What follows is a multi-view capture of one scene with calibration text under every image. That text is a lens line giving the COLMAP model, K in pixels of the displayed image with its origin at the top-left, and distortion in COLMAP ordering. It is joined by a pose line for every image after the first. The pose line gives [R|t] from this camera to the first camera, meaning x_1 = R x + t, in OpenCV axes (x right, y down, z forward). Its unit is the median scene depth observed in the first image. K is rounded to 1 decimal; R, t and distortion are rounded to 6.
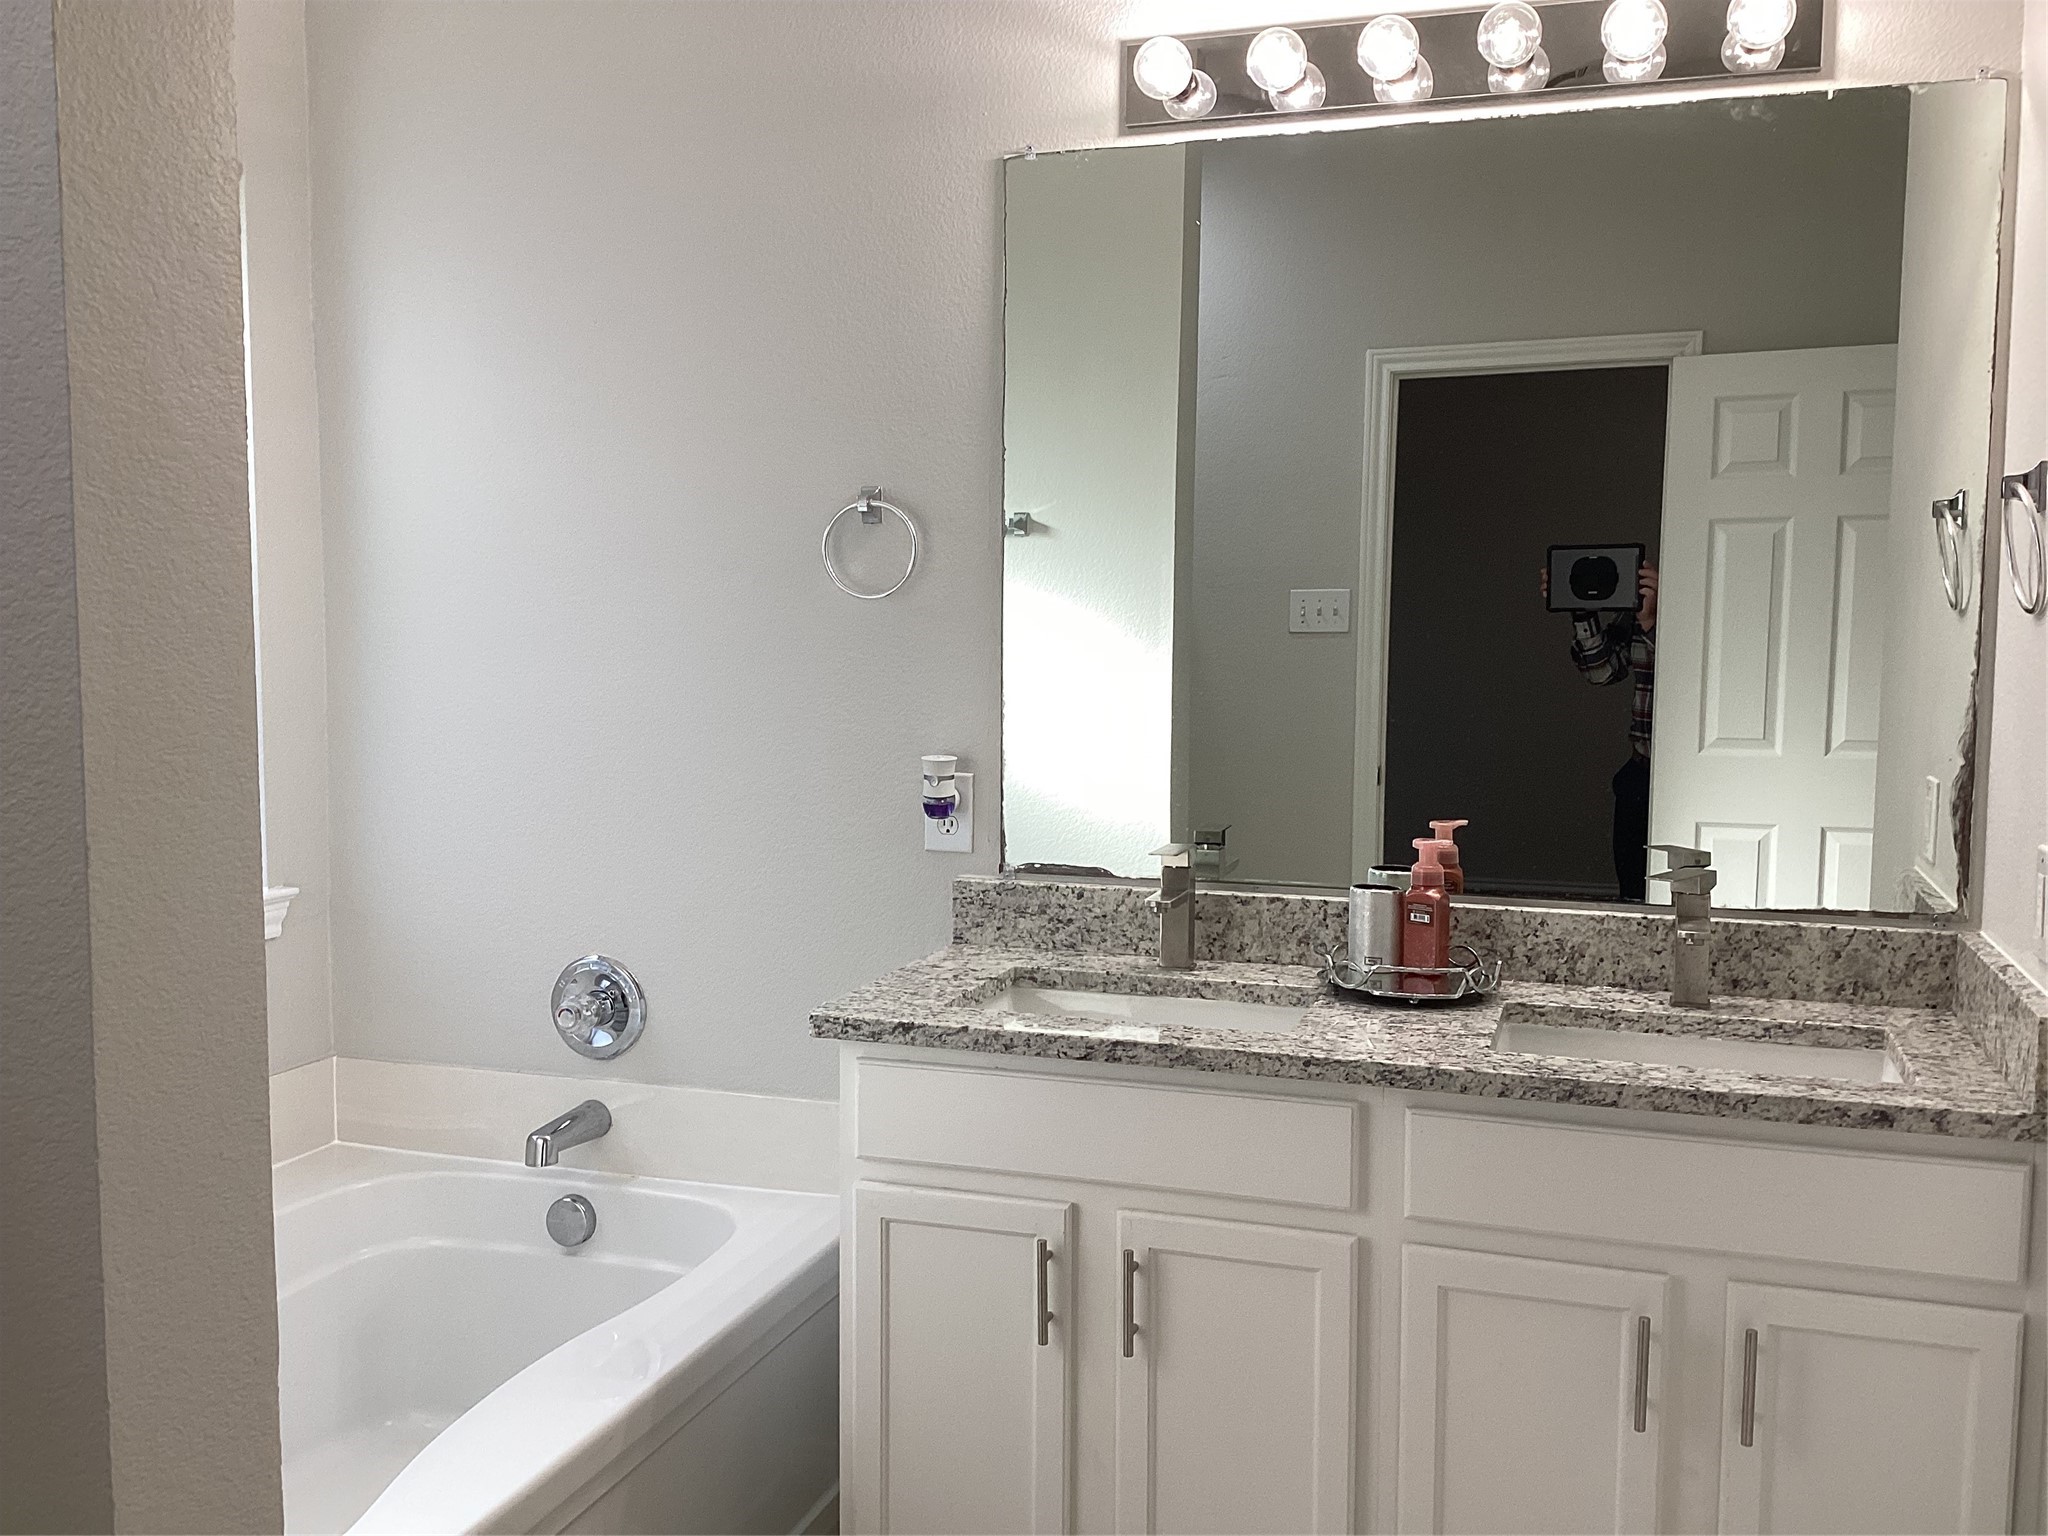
lens RADIAL K [[1845.1, 0, 1024.0], [0, 1845.1, 768.0], [0, 0, 1]] dist [0.125461, -0.251038]
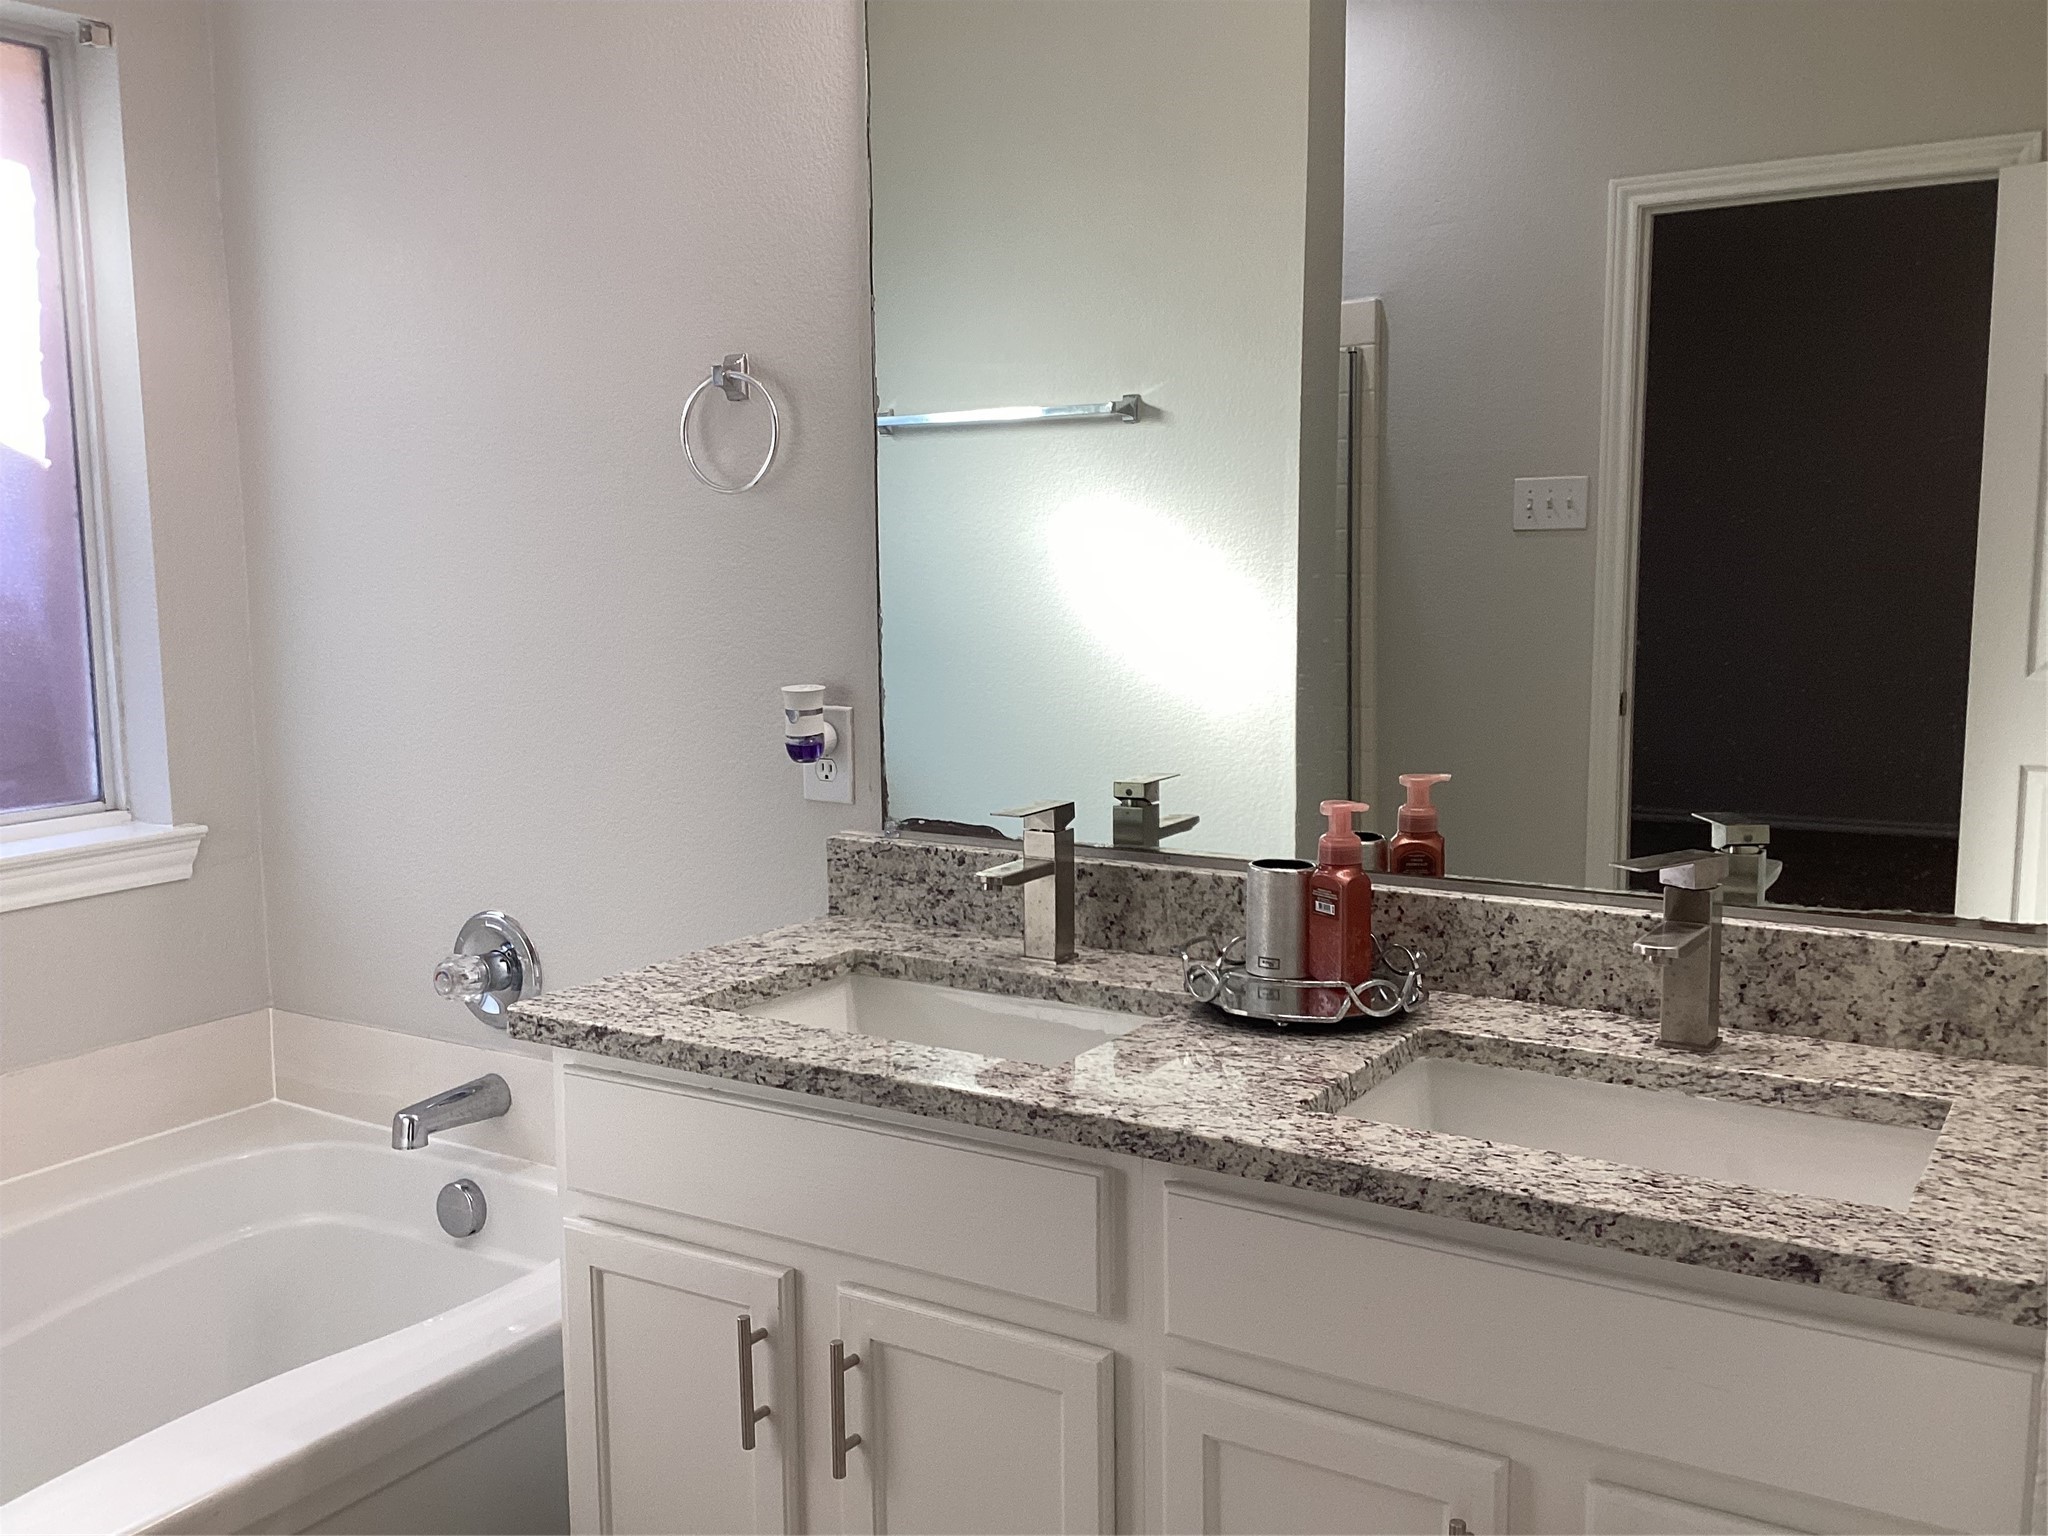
lens RADIAL K [[1894.7, 0, 954.2], [0, 1894.7, 764.6], [0, 0, 1]] dist [0.107842, -0.191876]
pose [[0.969149, 0.011946, -0.246188, 0.262443], [-0.001824, 0.999145, 0.041300, -0.007489], [0.246471, -0.039576, 0.968342, 0.236595]]
